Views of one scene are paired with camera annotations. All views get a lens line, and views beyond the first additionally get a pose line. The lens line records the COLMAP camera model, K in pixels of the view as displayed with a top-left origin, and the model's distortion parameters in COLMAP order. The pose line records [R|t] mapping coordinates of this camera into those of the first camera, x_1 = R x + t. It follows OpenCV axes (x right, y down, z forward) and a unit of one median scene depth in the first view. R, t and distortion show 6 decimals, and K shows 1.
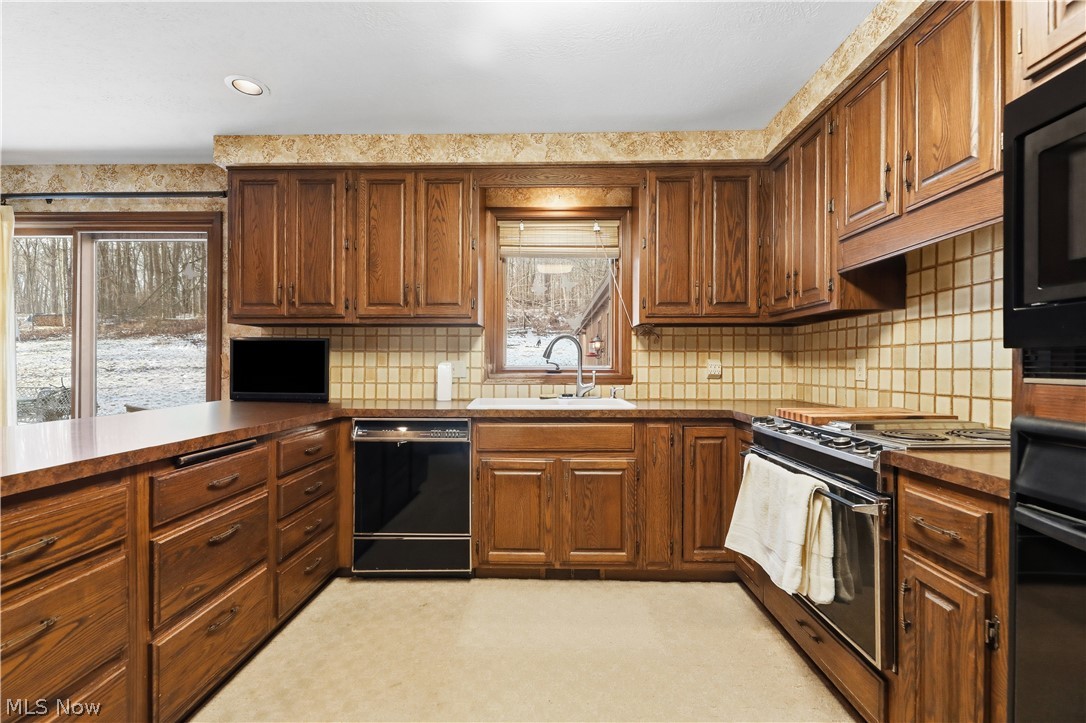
lens RADIAL K [[449.0, 0, 539.7], [0, 449.0, 366.9], [0, 0, 1]] dist [0.001172, -0.001331]
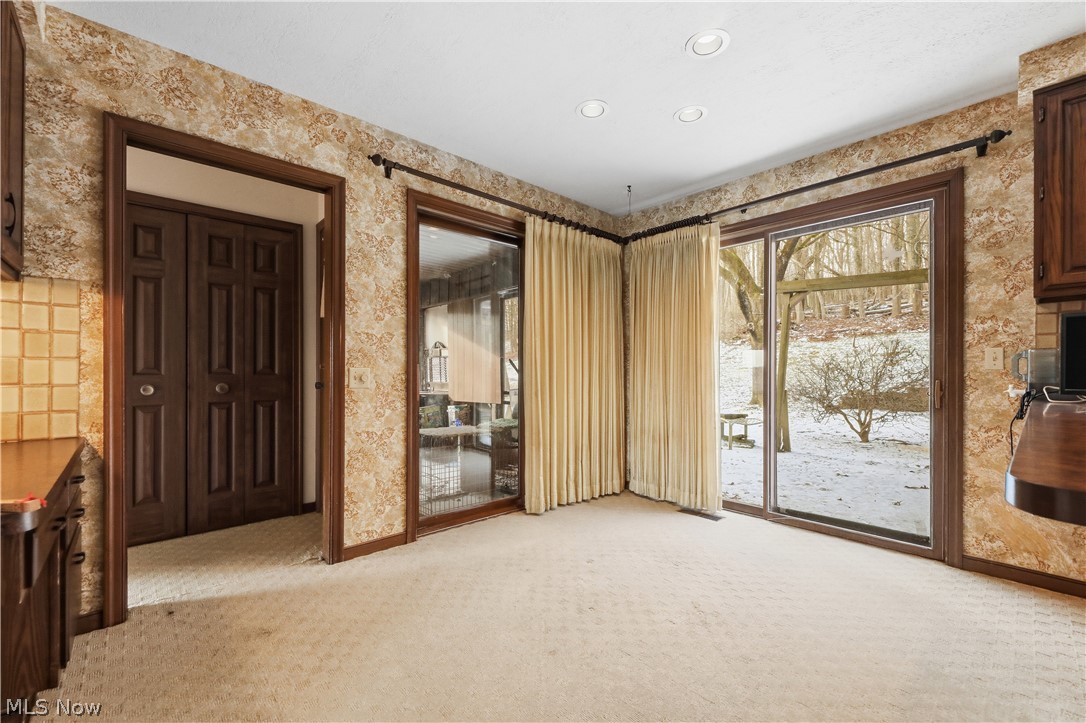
lens RADIAL K [[449.0, 0, 547.2], [0, 449.0, 368.0], [0, 0, 1]] dist [0.001172, -0.001331]
pose [[0.688548, -0.008400, -0.725142, -0.756661], [0.000784, 0.999941, -0.010838, 0.030120], [0.725190, 0.006894, 0.688514, -0.120346]]
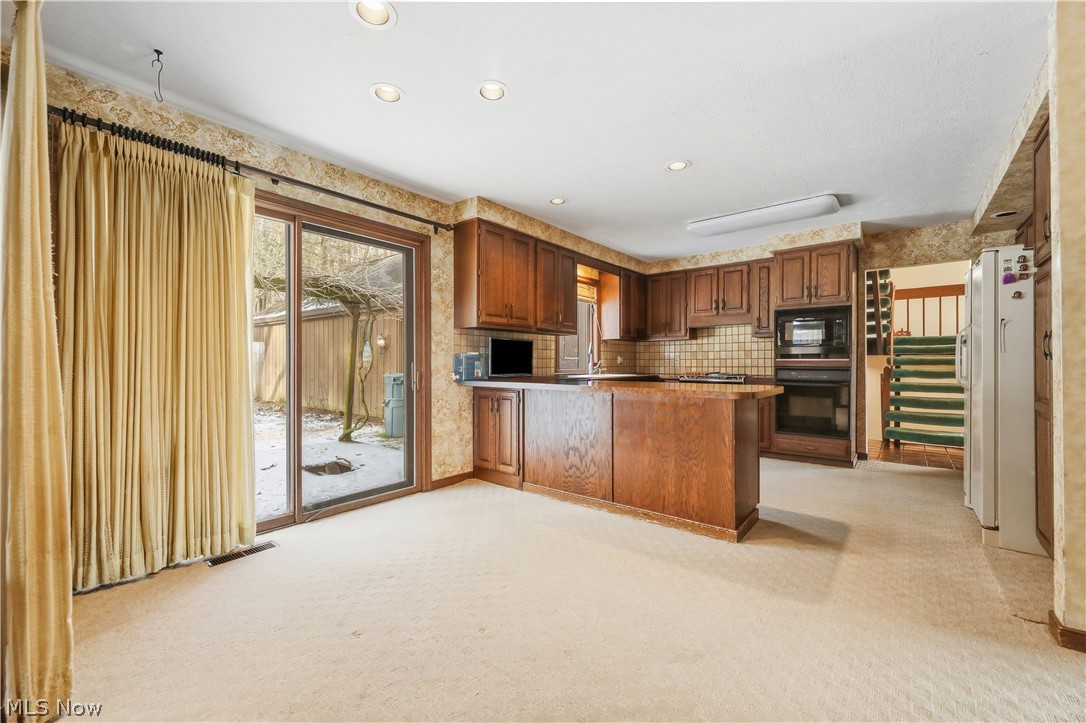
lens RADIAL K [[449.0, 0, 534.3], [0, 449.0, 363.7], [0, 0, 1]] dist [0.001172, -0.001331]
pose [[0.612583, -0.004592, 0.790393, -1.809520], [0.003435, 0.999989, 0.003147, 0.017152], [-0.790399, 0.000788, 0.612592, -0.020087]]
